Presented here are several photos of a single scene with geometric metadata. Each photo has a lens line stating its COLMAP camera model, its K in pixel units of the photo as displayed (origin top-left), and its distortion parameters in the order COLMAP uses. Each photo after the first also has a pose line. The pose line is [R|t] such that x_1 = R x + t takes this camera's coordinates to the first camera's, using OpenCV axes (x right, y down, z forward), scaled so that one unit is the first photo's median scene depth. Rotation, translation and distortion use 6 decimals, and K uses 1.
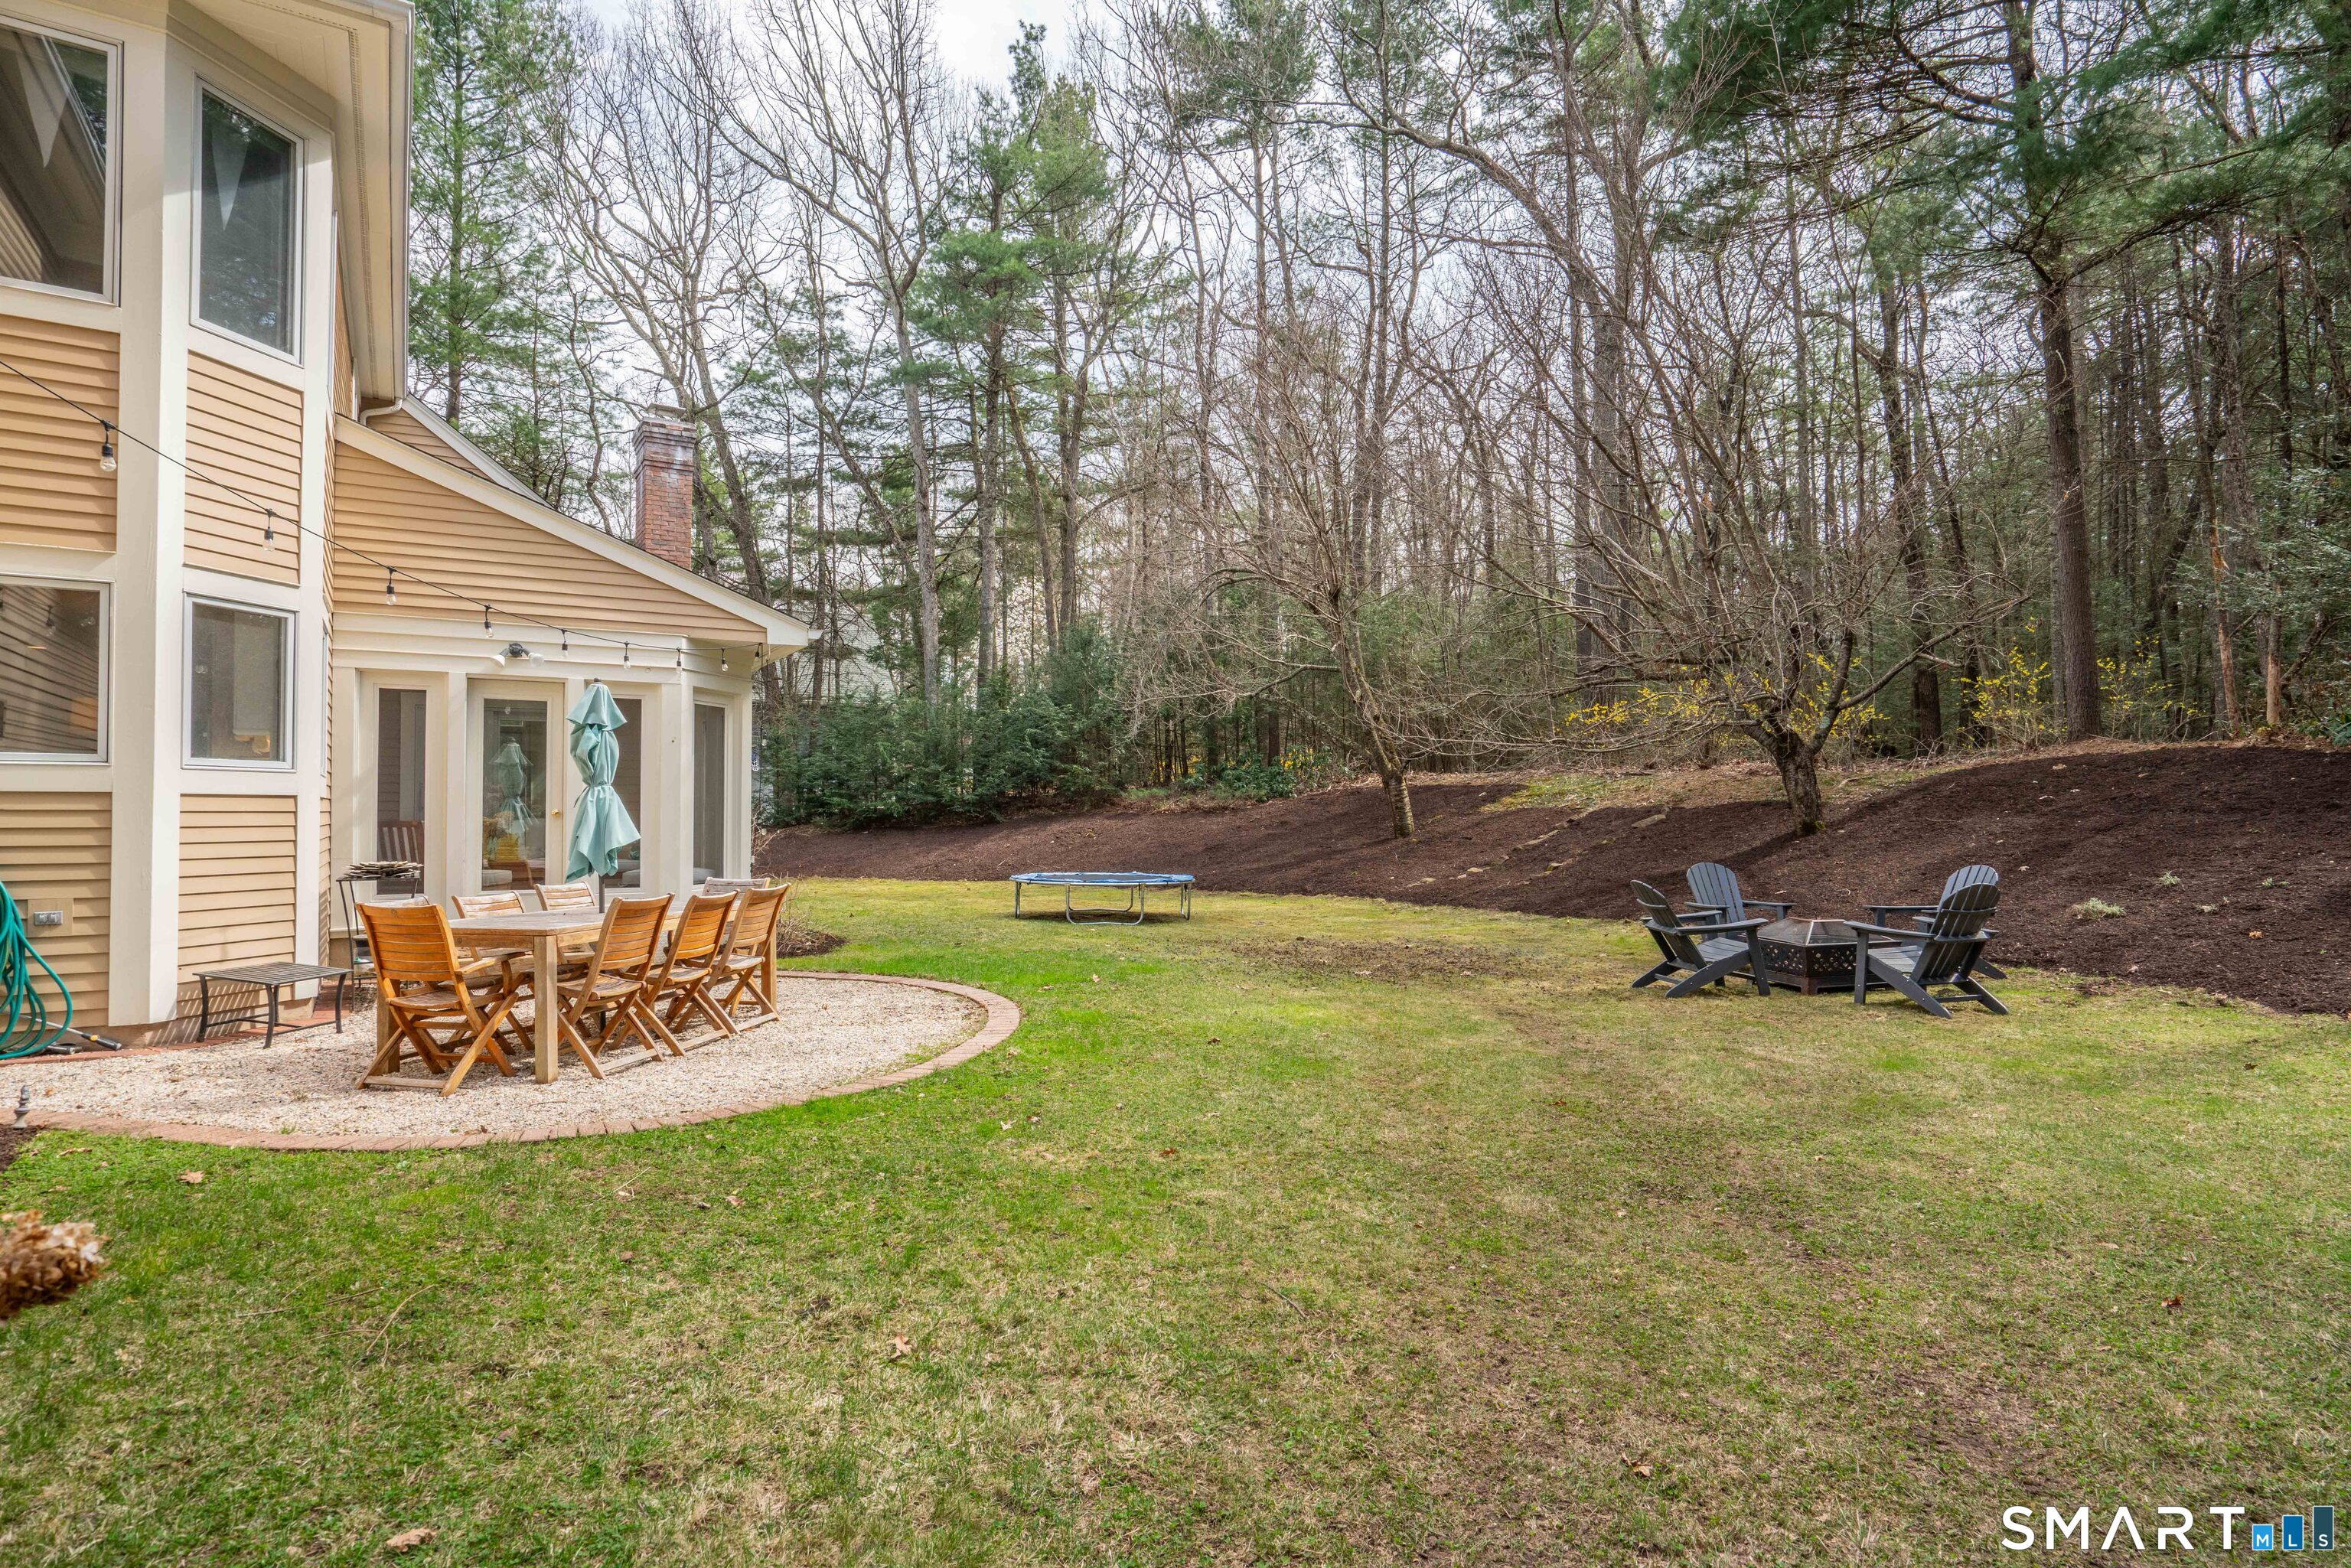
lens RADIAL K [[1241.3, 0, 1176.6], [0, 1241.3, 784.8], [0, 0, 1]] dist [-0.001413, -0.000428]
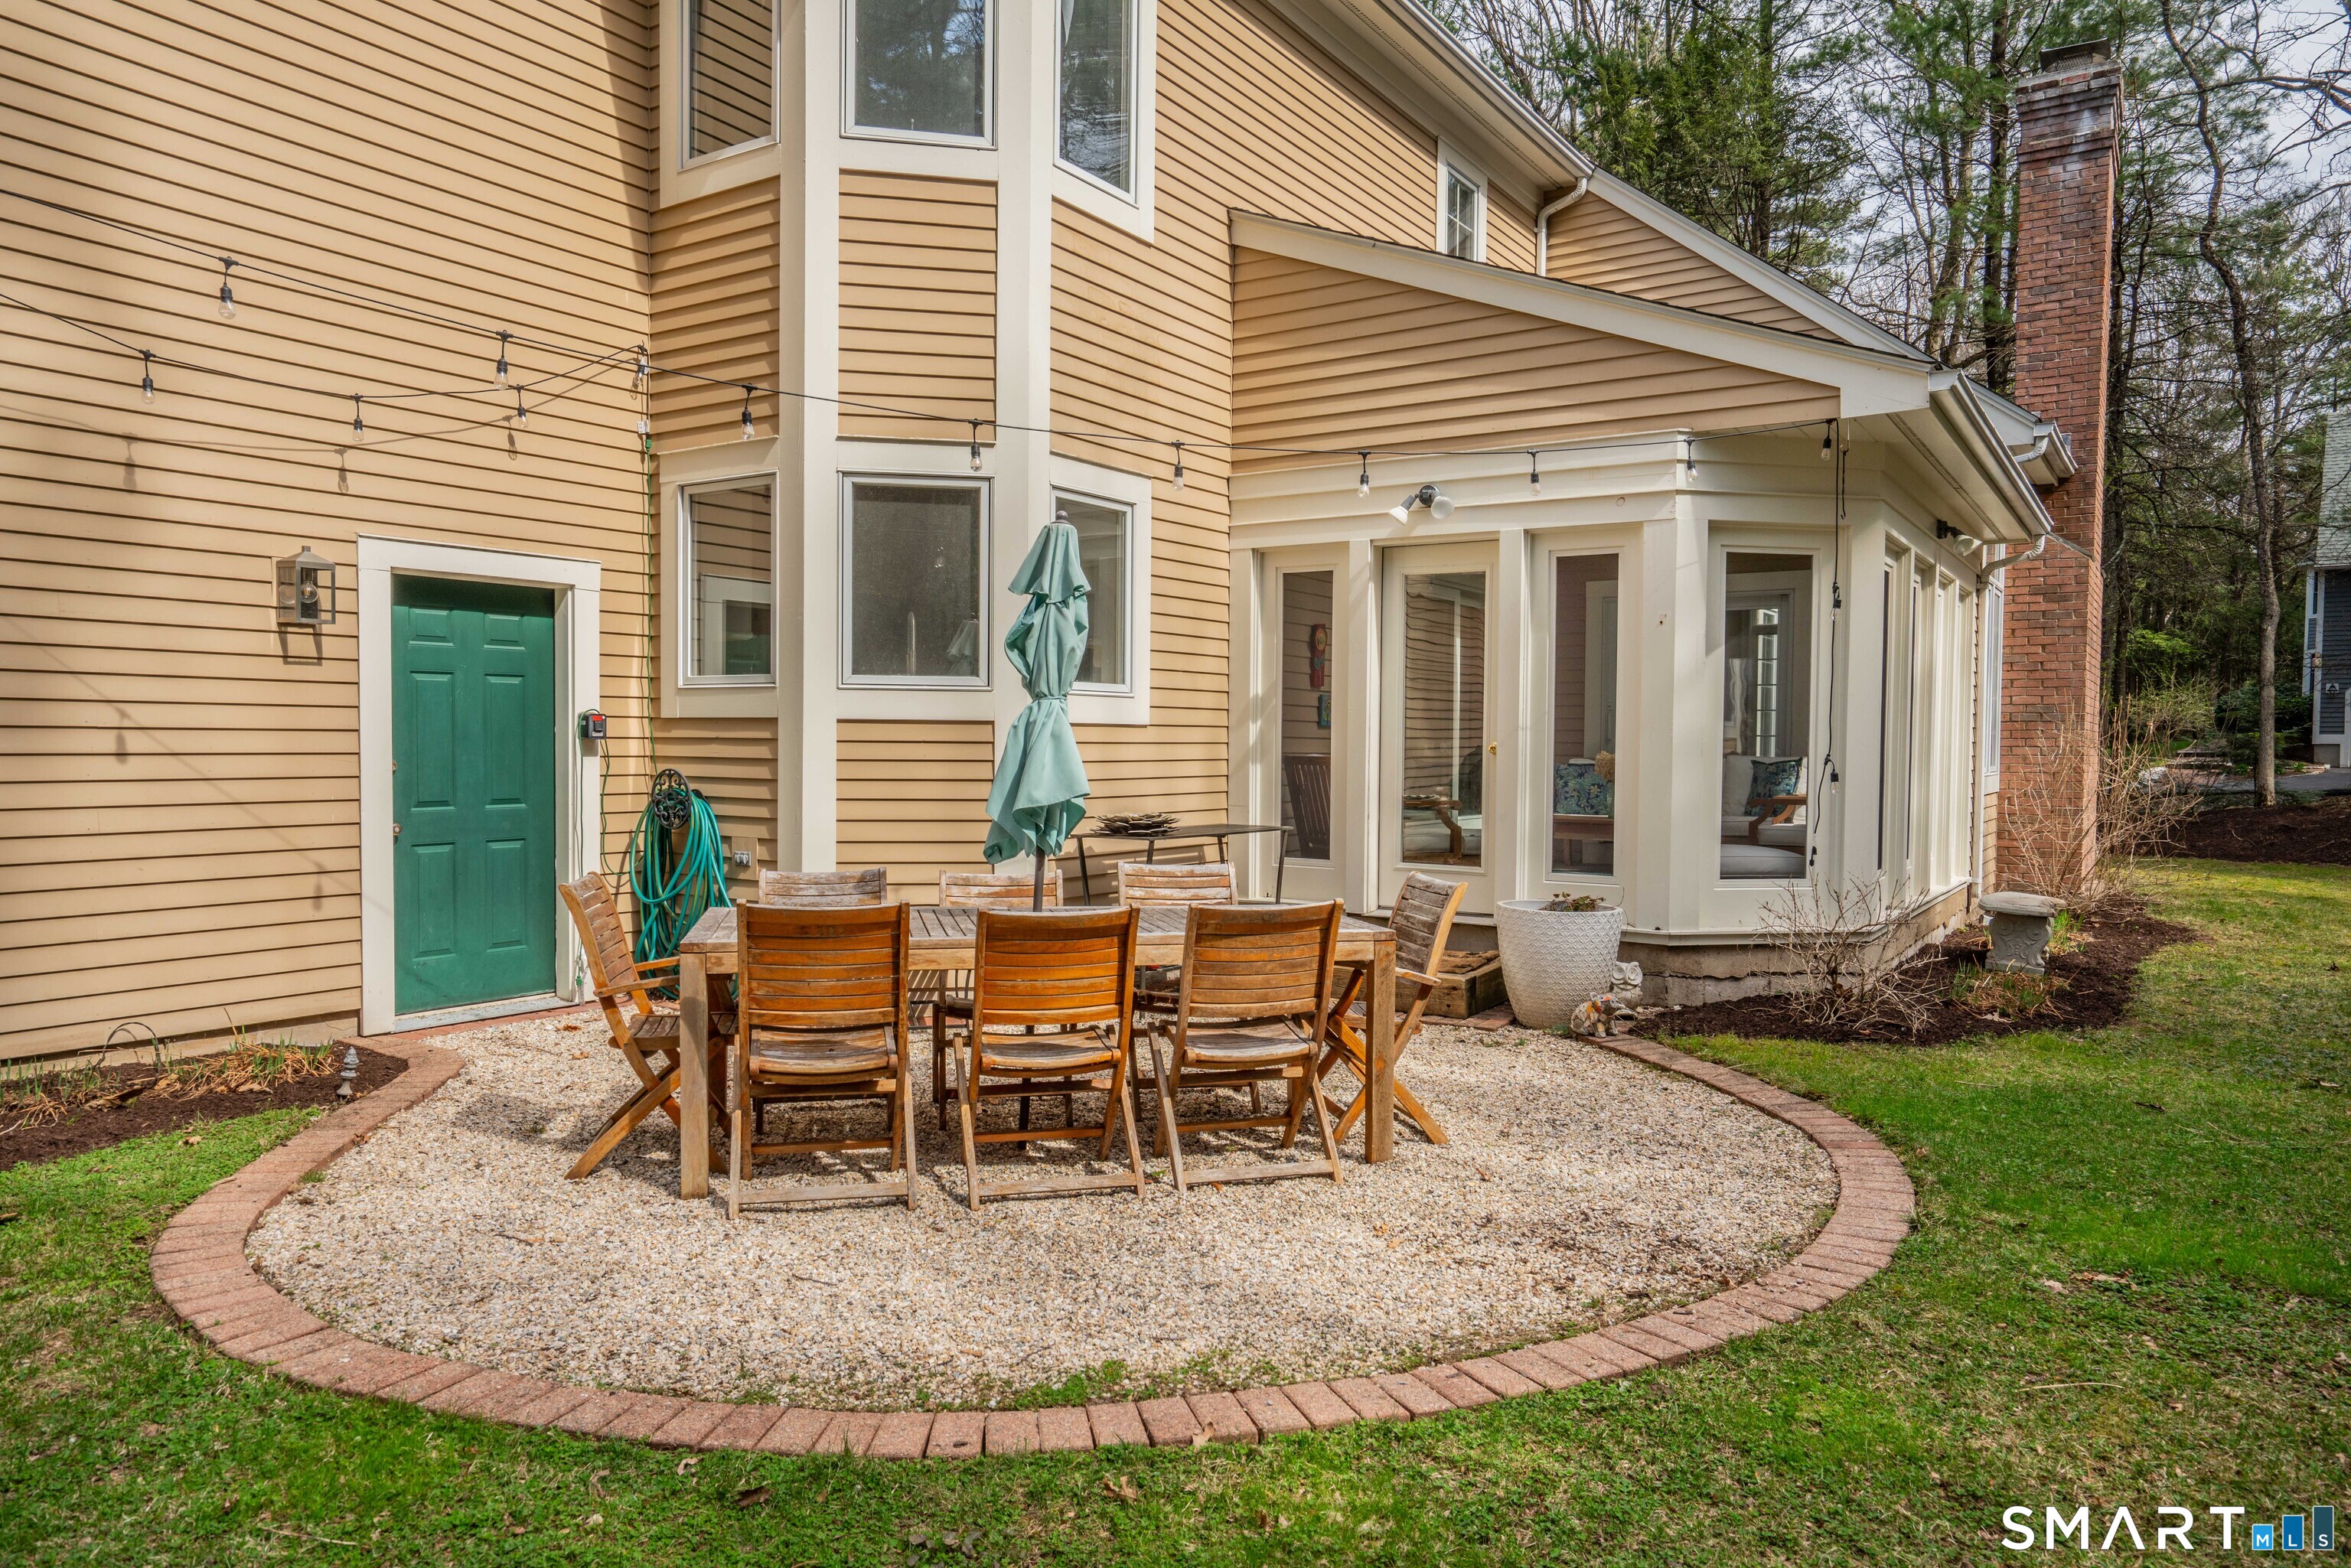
lens RADIAL K [[1540.7, 0, 1174.8], [0, 1540.7, 786.1], [0, 0, 1]] dist [-0.000745, 0.000274]
pose [[0.413485, 0.032702, -0.909923, 0.185659], [0.012270, 0.999064, 0.041481, 0.009960], [0.910428, -0.028316, 0.412697, 0.655807]]
